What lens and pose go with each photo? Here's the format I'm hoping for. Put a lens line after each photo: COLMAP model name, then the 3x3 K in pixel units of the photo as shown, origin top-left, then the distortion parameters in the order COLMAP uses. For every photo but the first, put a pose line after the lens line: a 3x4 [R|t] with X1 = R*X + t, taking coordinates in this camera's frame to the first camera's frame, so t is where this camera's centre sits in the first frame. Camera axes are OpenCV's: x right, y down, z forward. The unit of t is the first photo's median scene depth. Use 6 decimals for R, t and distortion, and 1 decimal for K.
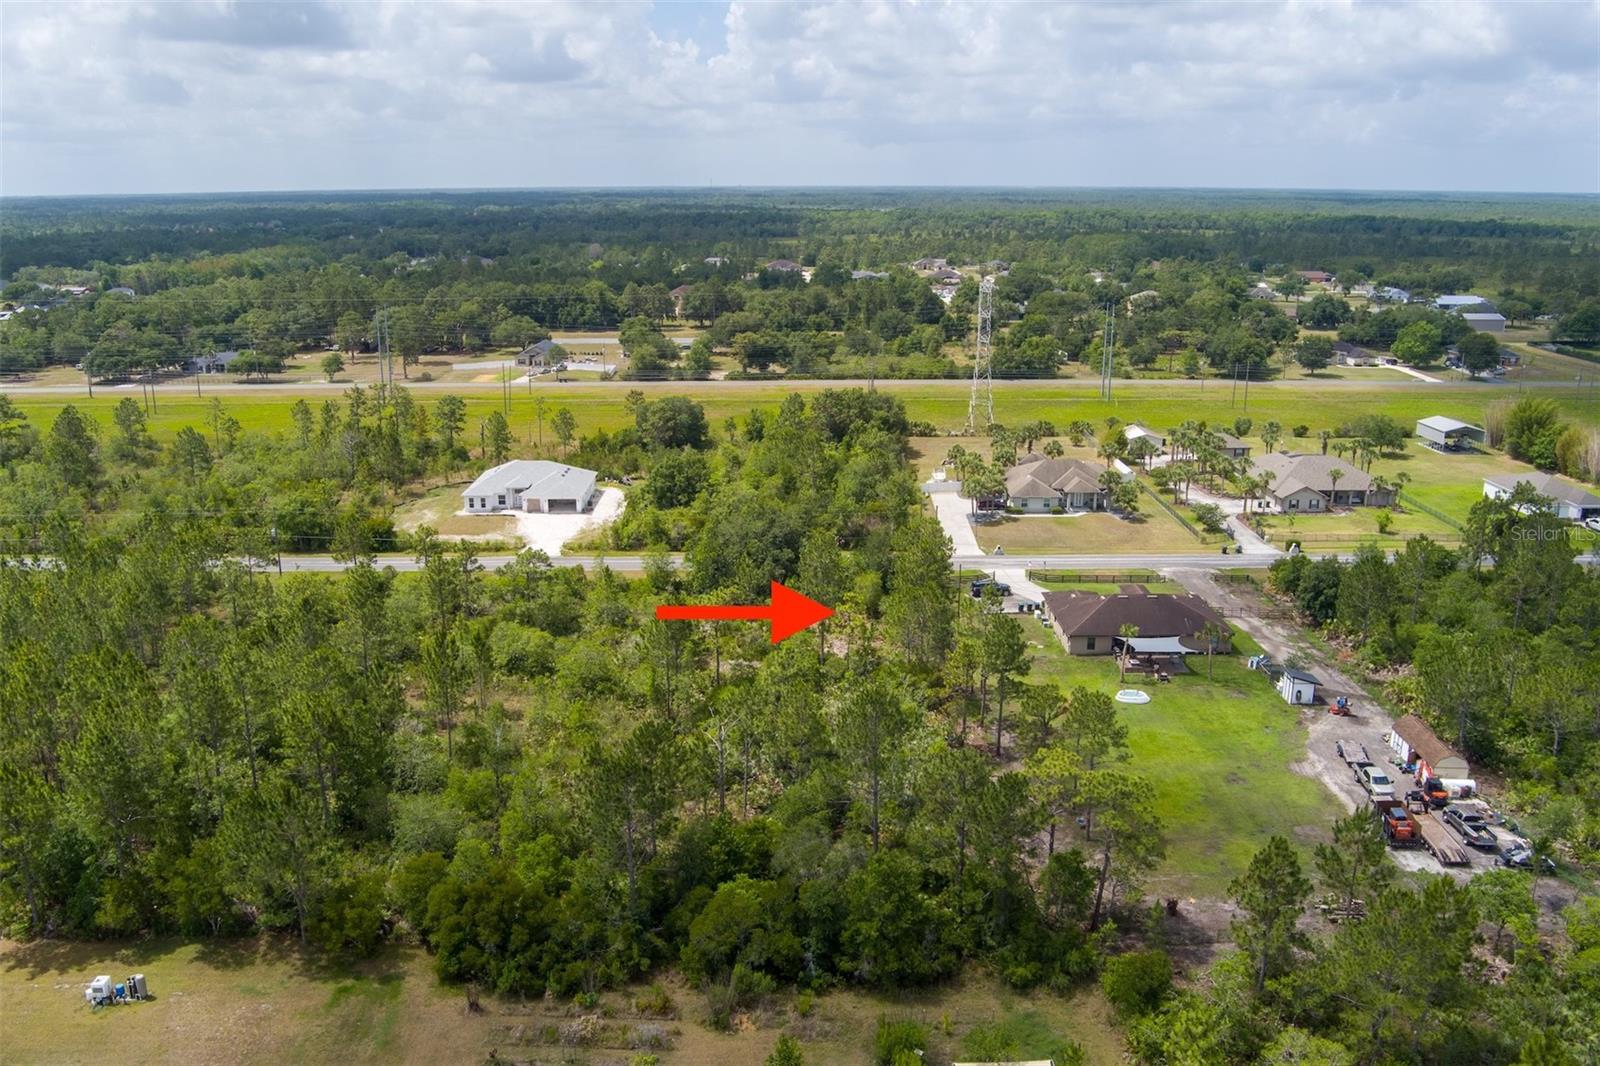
lens RADIAL K [[1294.6, 0, 794.5], [0, 1294.6, 493.3], [0, 0, 1]] dist [-0.074419, 0.022388]
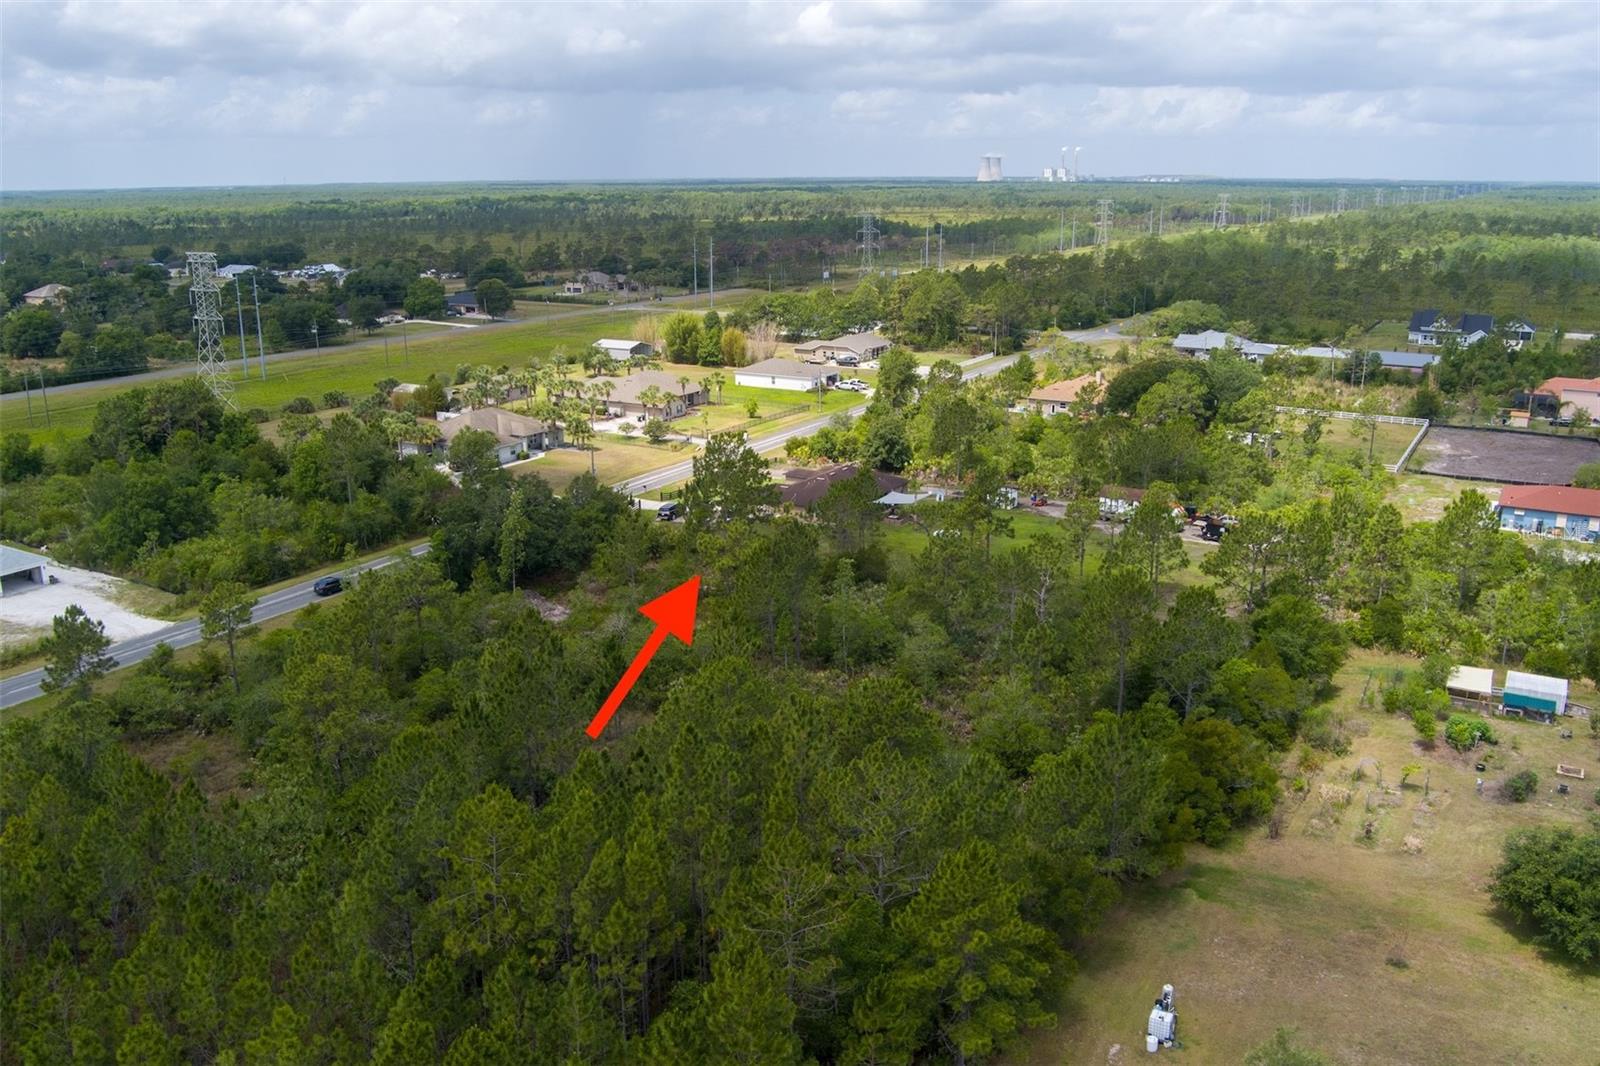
lens RADIAL K [[1294.6, 0, 797.8], [0, 1294.6, 522.3], [0, 0, 1]] dist [-0.074419, 0.022388]
pose [[0.522724, -0.223064, 0.822801, -0.505914], [0.203679, 0.969887, 0.133542, -0.025995], [-0.827813, 0.097781, 0.552417, 0.288618]]
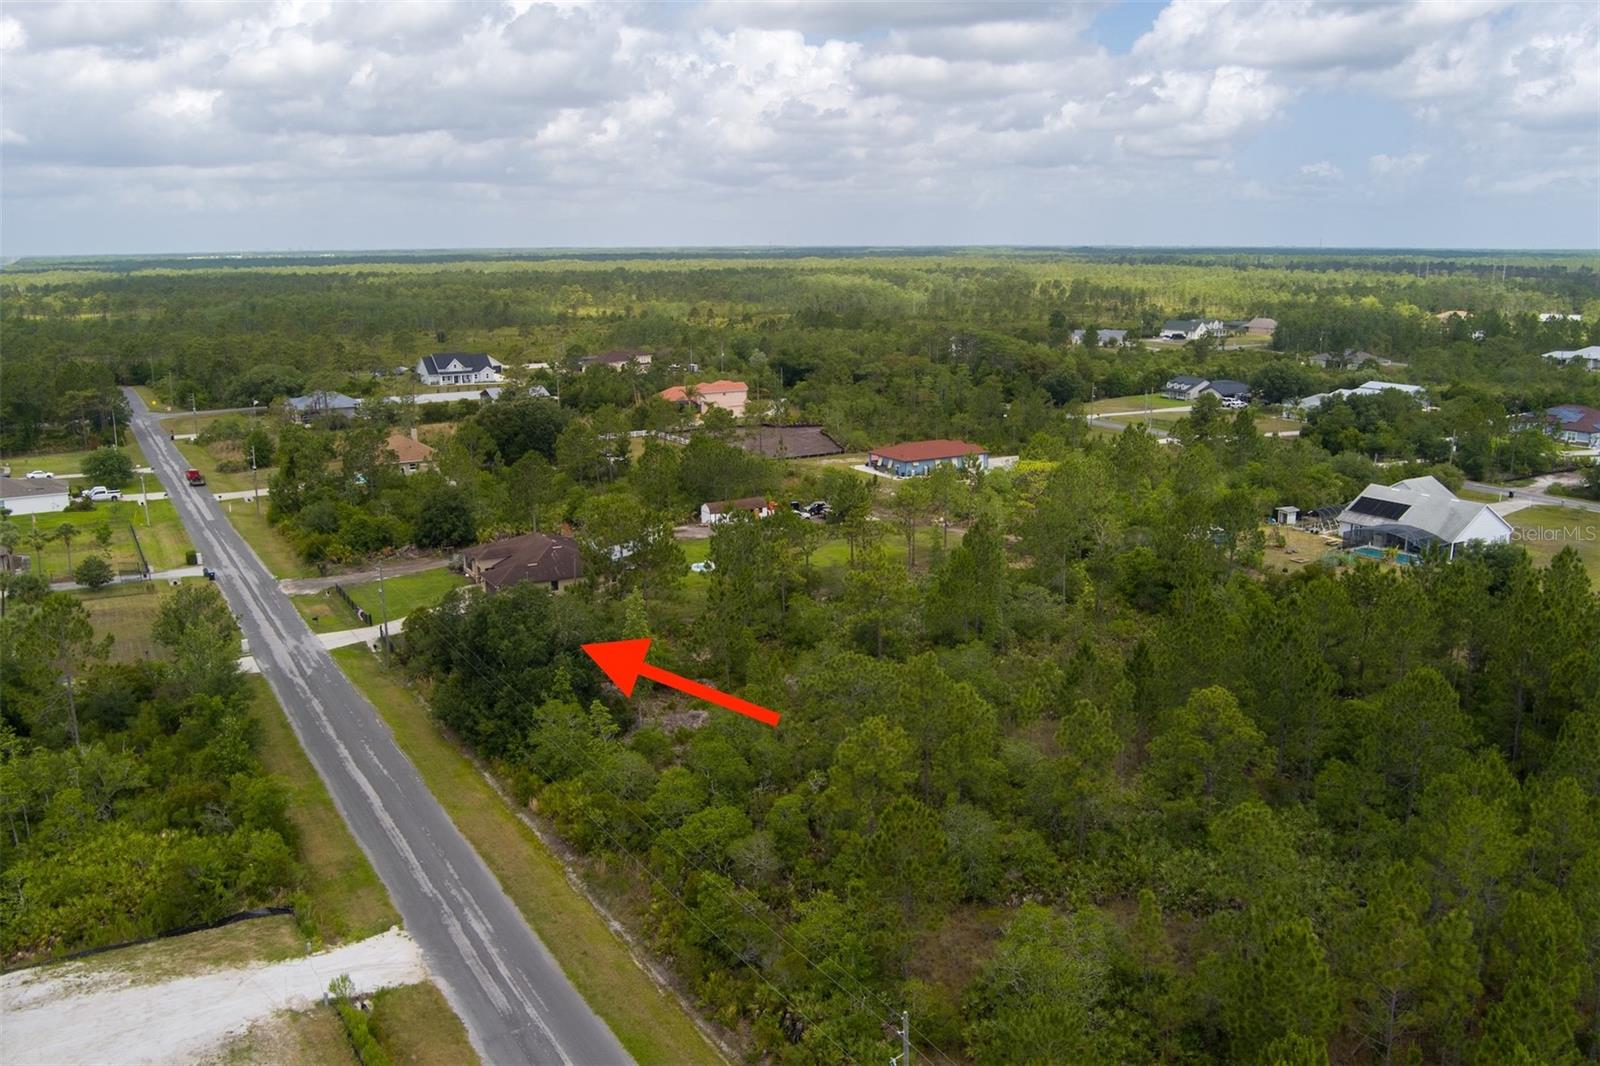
lens RADIAL K [[1294.6, 0, 799.1], [0, 1294.6, 516.4], [0, 0, 1]] dist [-0.074419, 0.022388]
pose [[-0.502207, -0.175269, 0.846799, -0.513874], [0.208315, 0.925886, 0.315183, -0.160246], [-0.839281, 0.334688, -0.428476, 0.913290]]
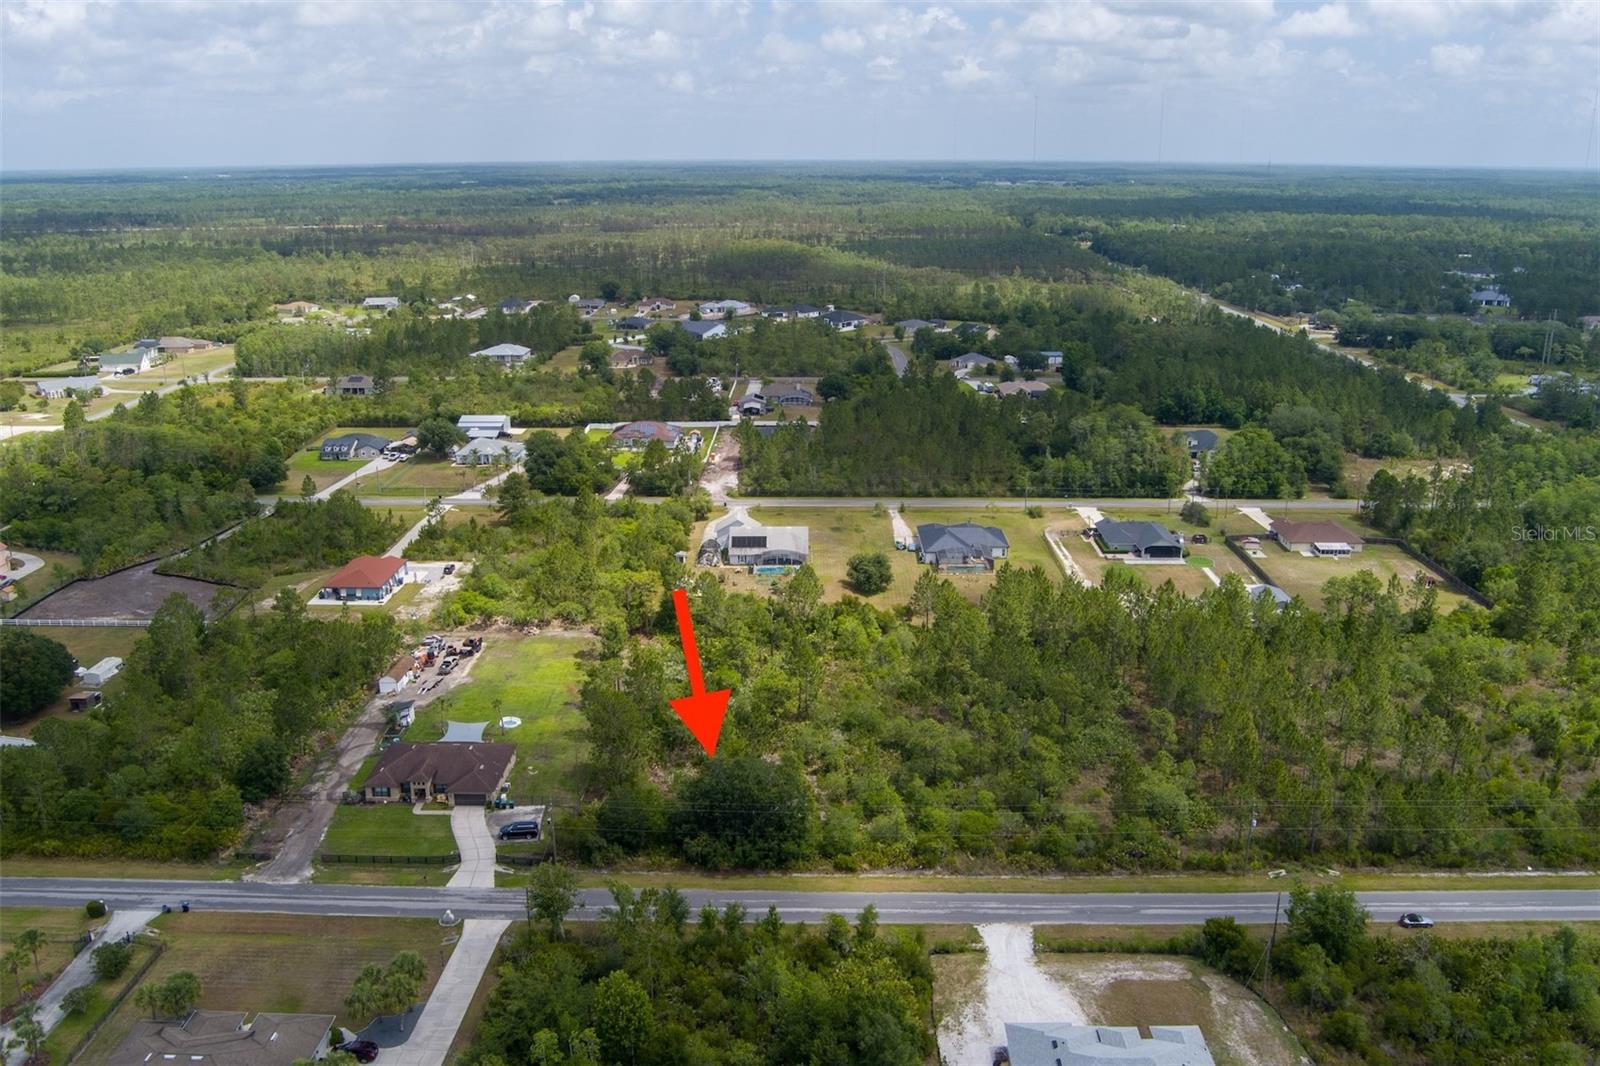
lens RADIAL K [[1294.6, 0, 795.0], [0, 1294.6, 521.2], [0, 0, 1]] dist [-0.074419, 0.022388]
pose [[-0.999667, -0.003363, 0.025579, -0.076310], [0.009695, 0.869830, 0.493257, -0.520337], [-0.023908, 0.493341, -0.869508, 1.418347]]
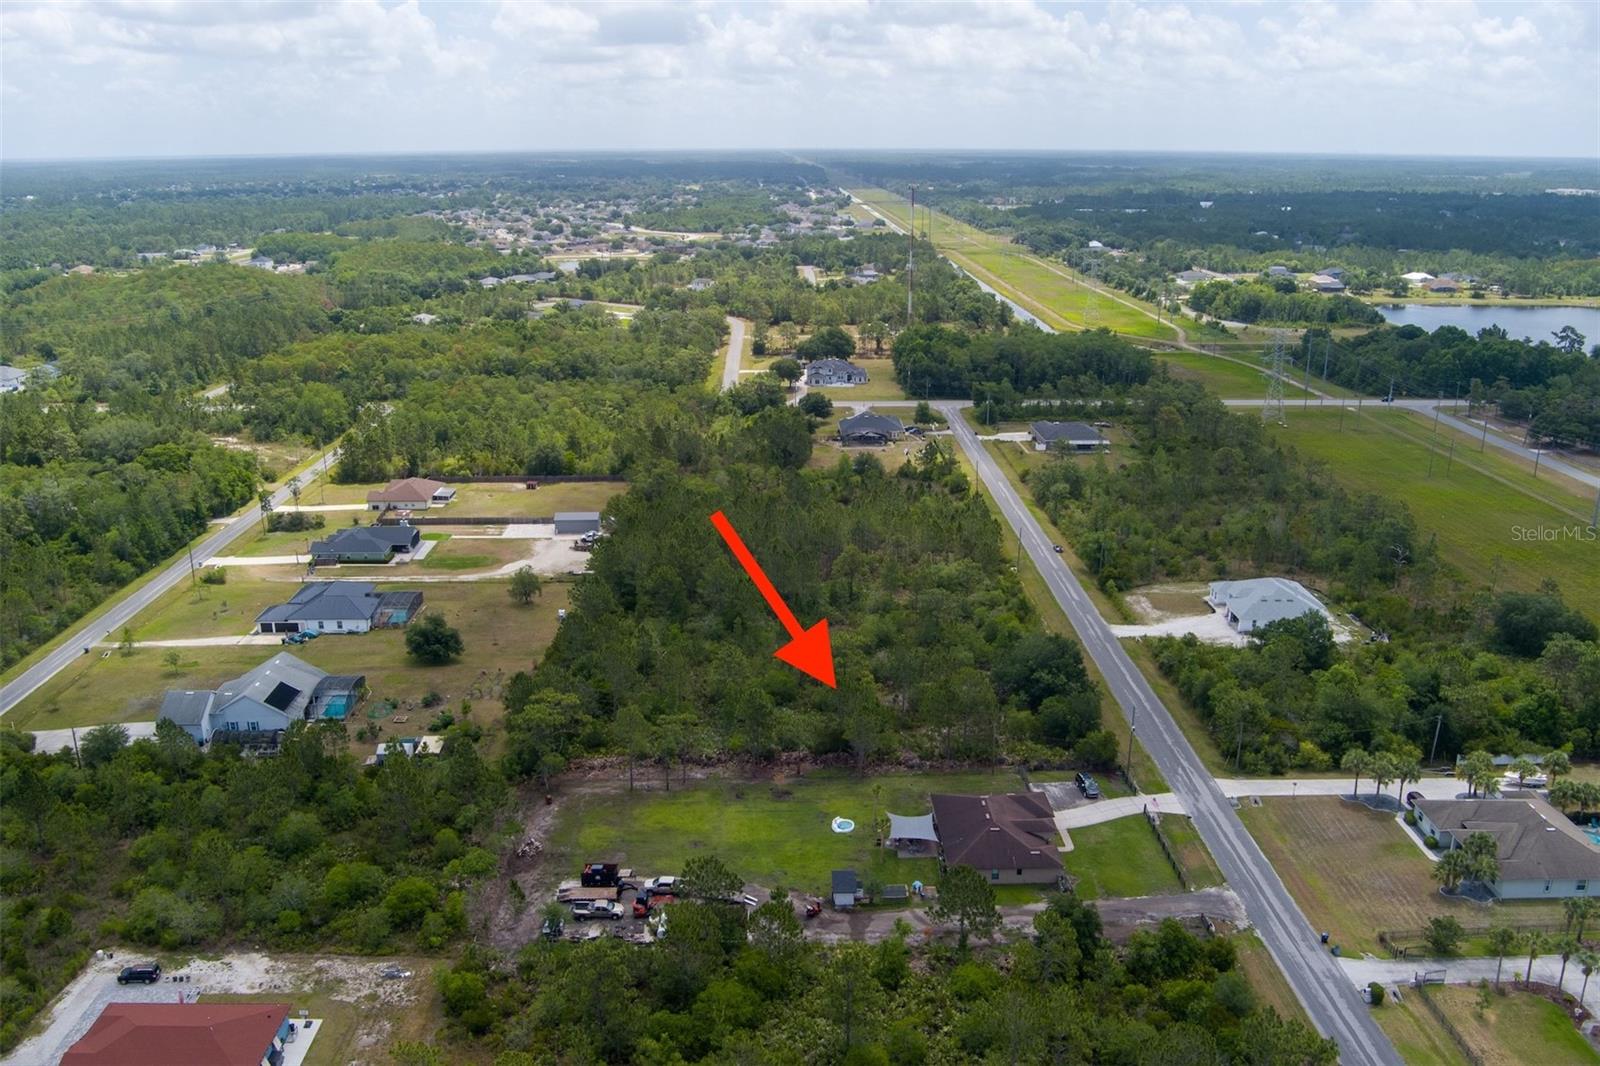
lens RADIAL K [[1294.6, 0, 796.8], [0, 1294.6, 543.0], [0, 0, 1]] dist [-0.074419, 0.022388]
pose [[0.011221, 0.301152, -0.953510, 0.901589], [-0.233075, 0.928092, 0.290381, -0.300339], [0.972394, 0.218981, 0.080605, 0.503994]]
